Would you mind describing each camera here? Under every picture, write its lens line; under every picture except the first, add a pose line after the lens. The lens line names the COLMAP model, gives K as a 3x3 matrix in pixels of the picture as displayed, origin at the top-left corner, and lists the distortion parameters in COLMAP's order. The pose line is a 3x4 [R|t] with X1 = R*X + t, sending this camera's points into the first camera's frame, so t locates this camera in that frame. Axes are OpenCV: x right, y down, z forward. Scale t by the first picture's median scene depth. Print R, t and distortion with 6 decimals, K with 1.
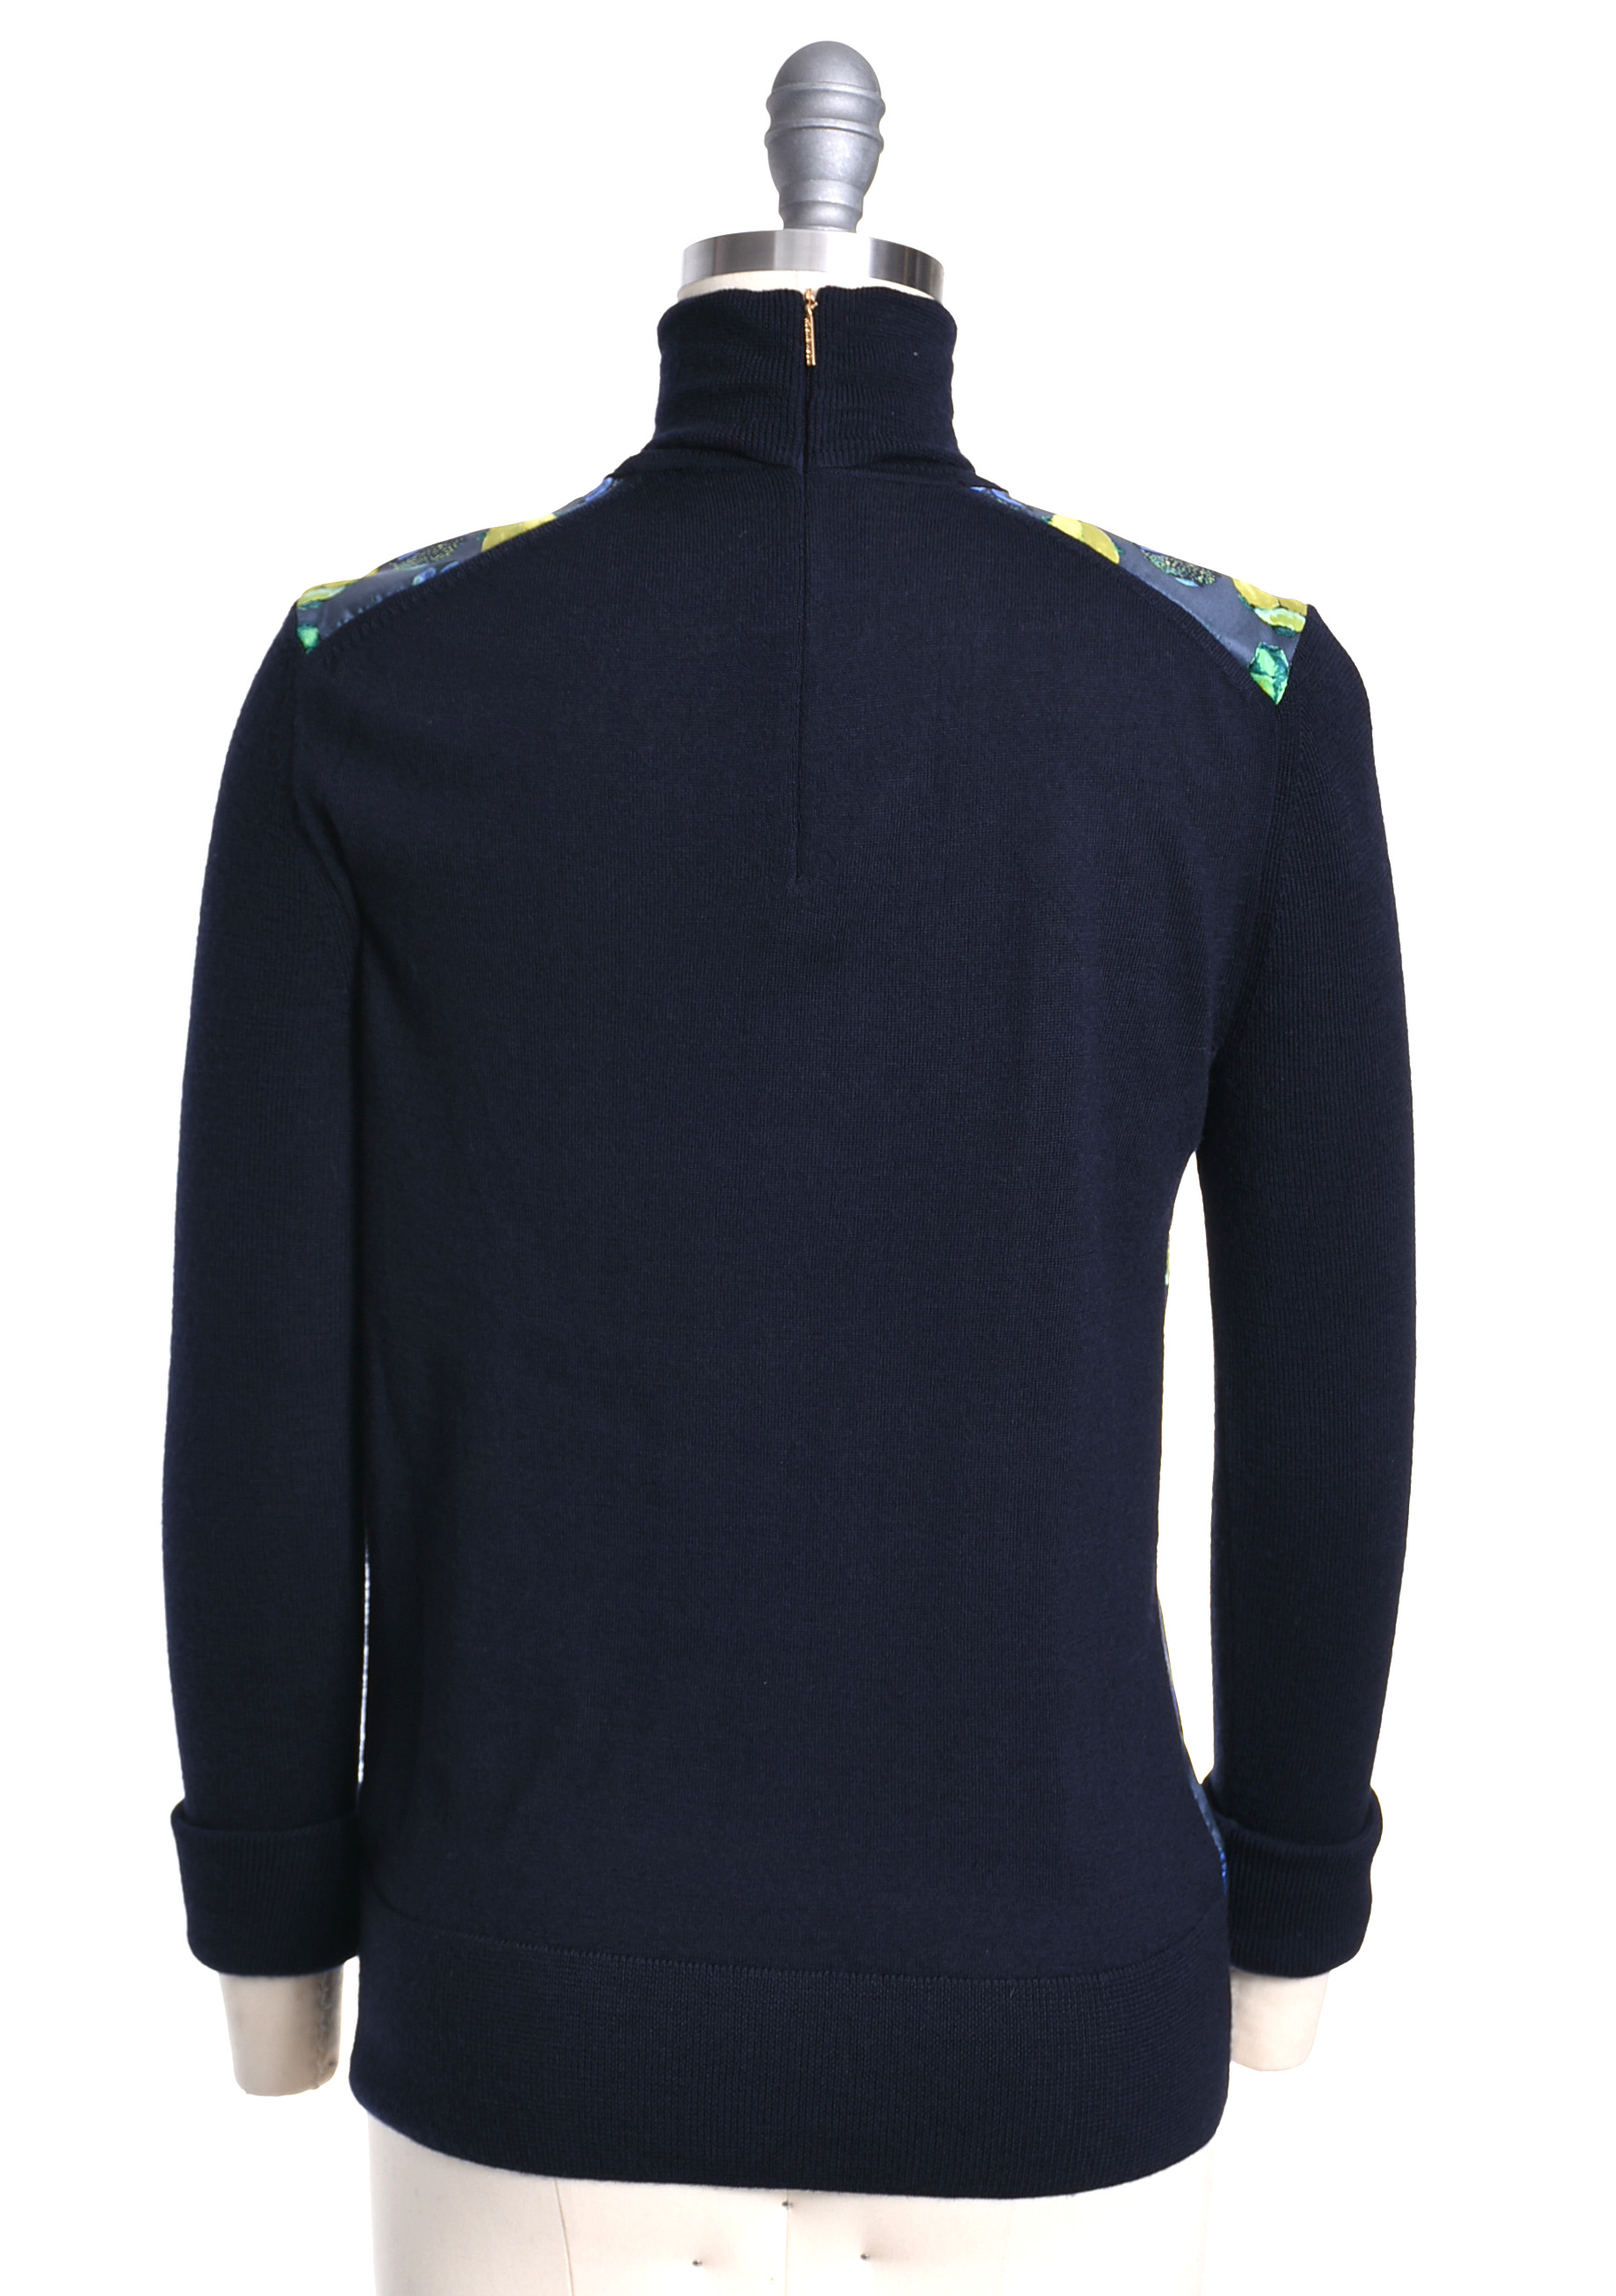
lens RADIAL K [[5810.4, 0, 809.2], [0, 5810.4, 1148.9], [0, 0, 1]] dist [0.682453, 0.000000]
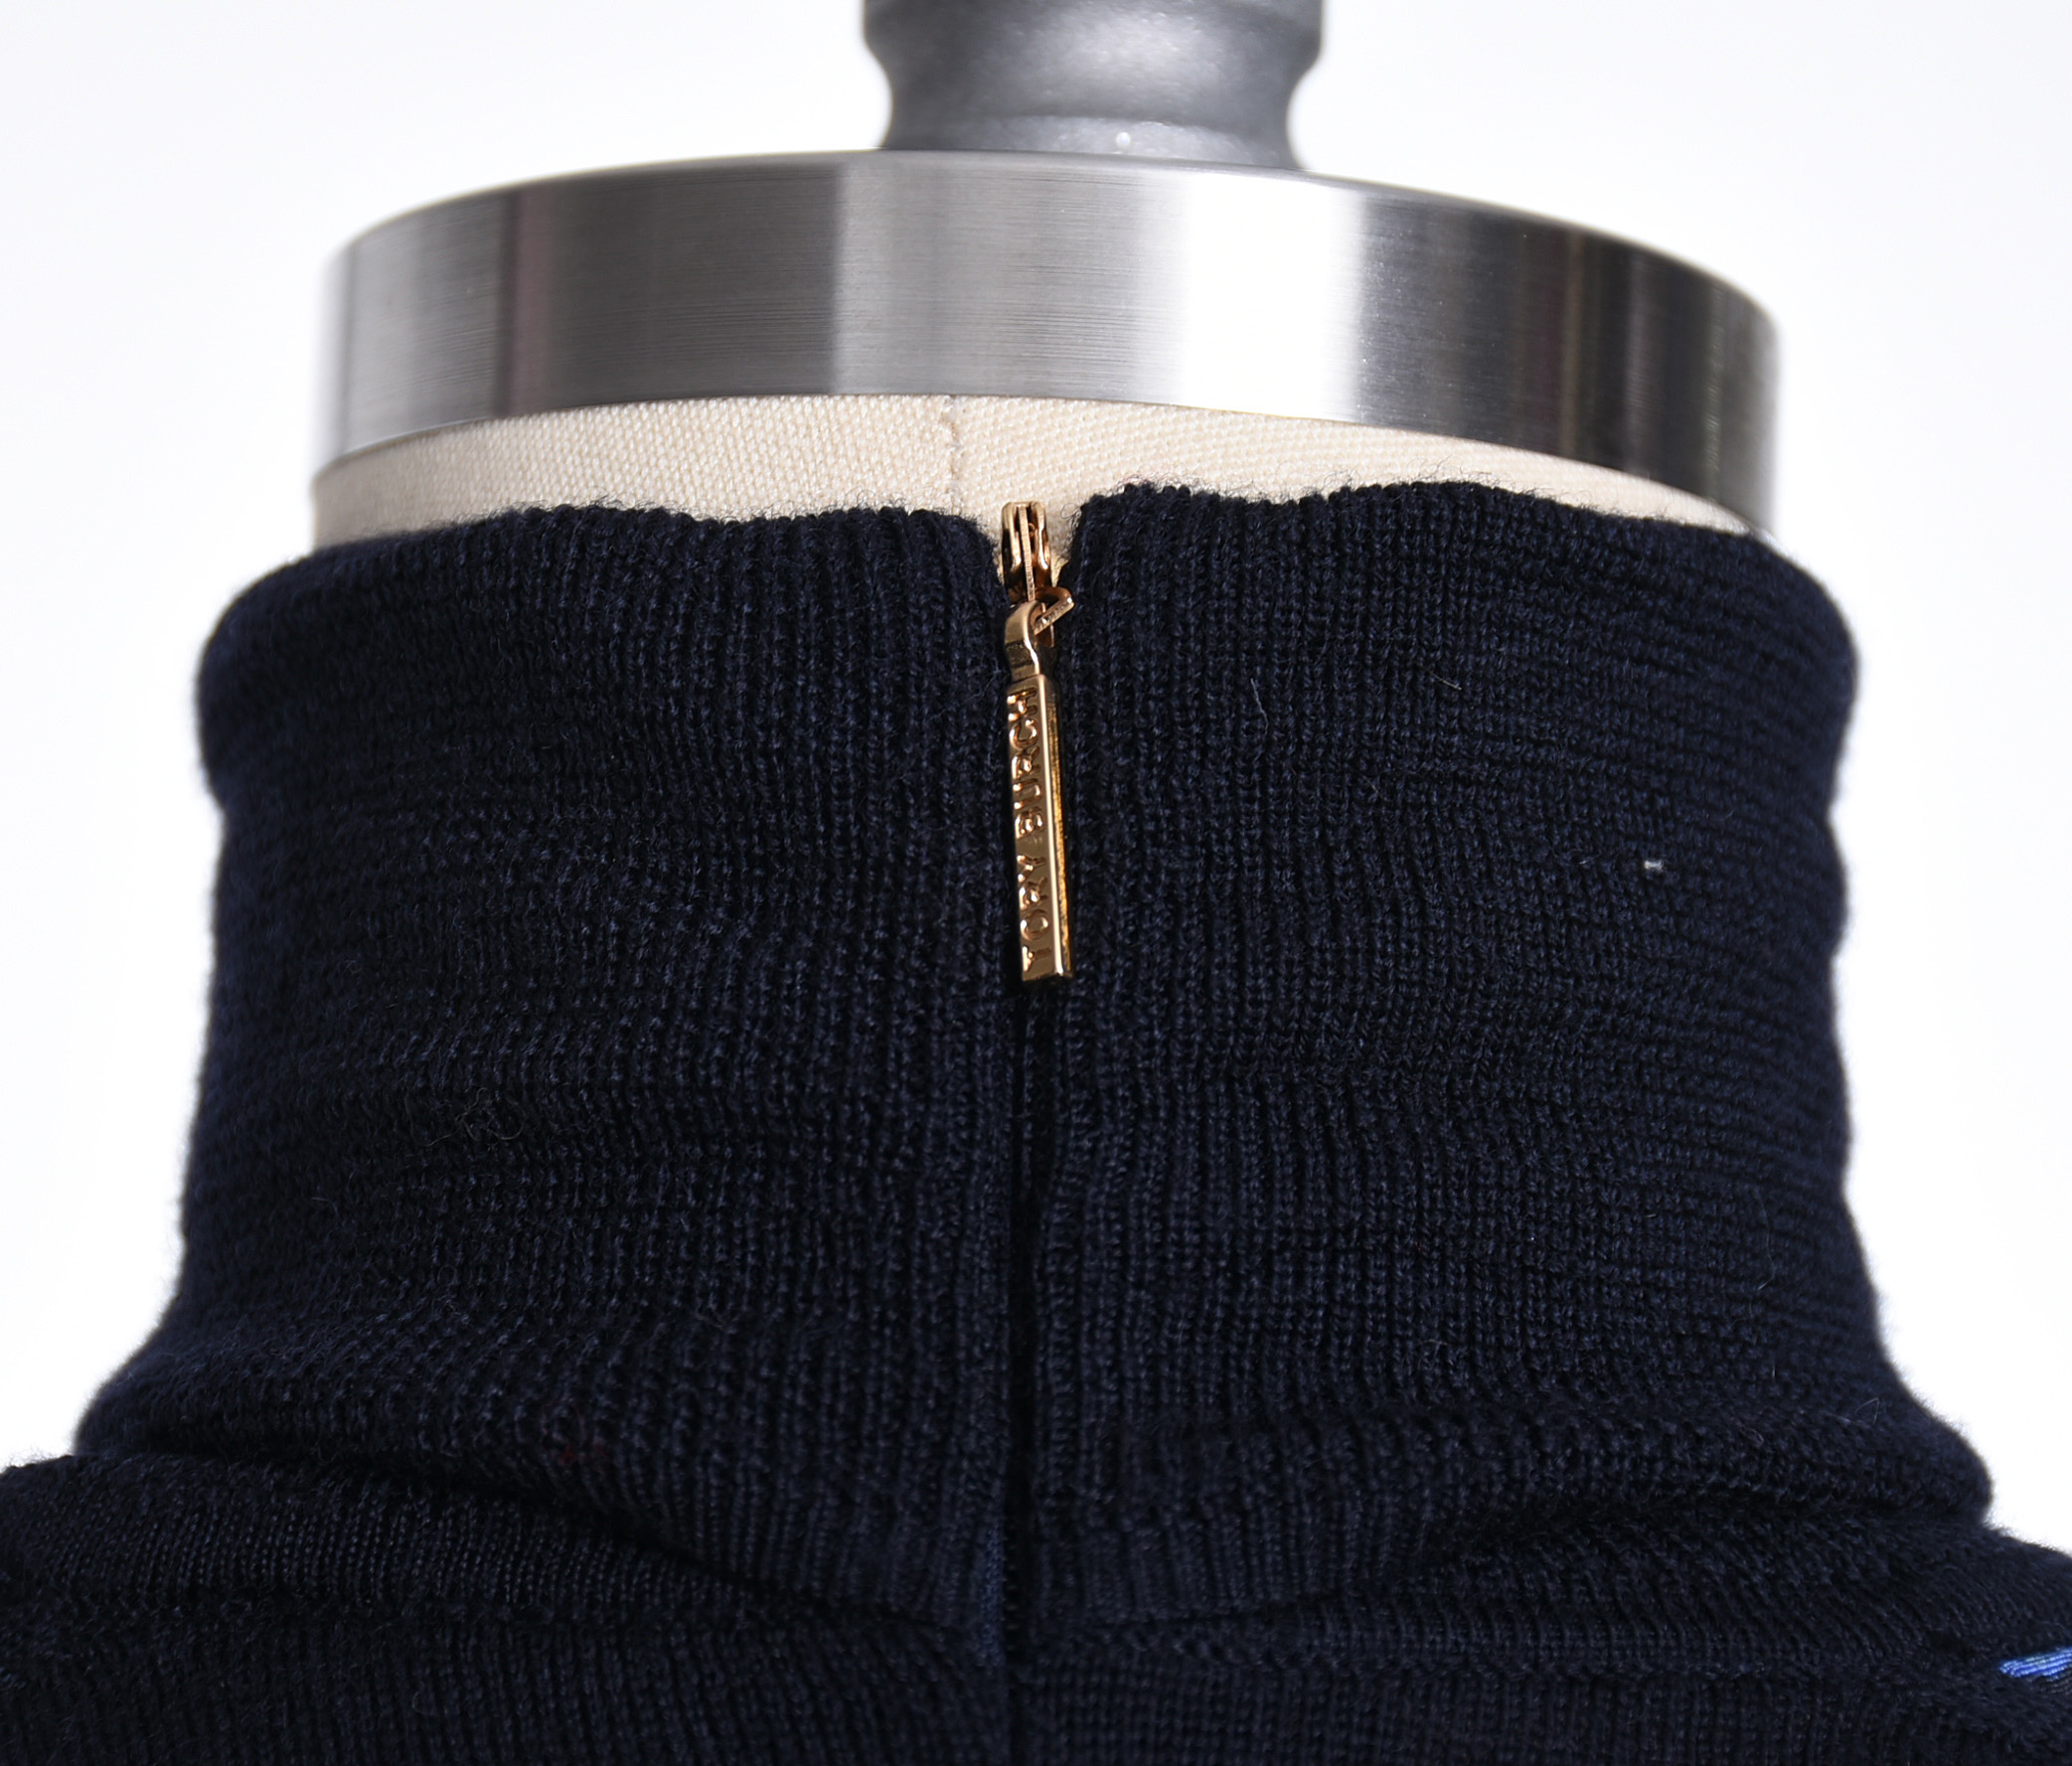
lens RADIAL K [[8086.4, 0, 1035.7], [0, 8086.4, 882.8], [0, 0, 1]] dist [0.007048, 0.000000]
pose [[0.999877, -0.013344, -0.008229, 0.001971], [0.013325, 0.999908, -0.002419, -0.133965], [0.008261, 0.002309, 0.999963, 0.761208]]
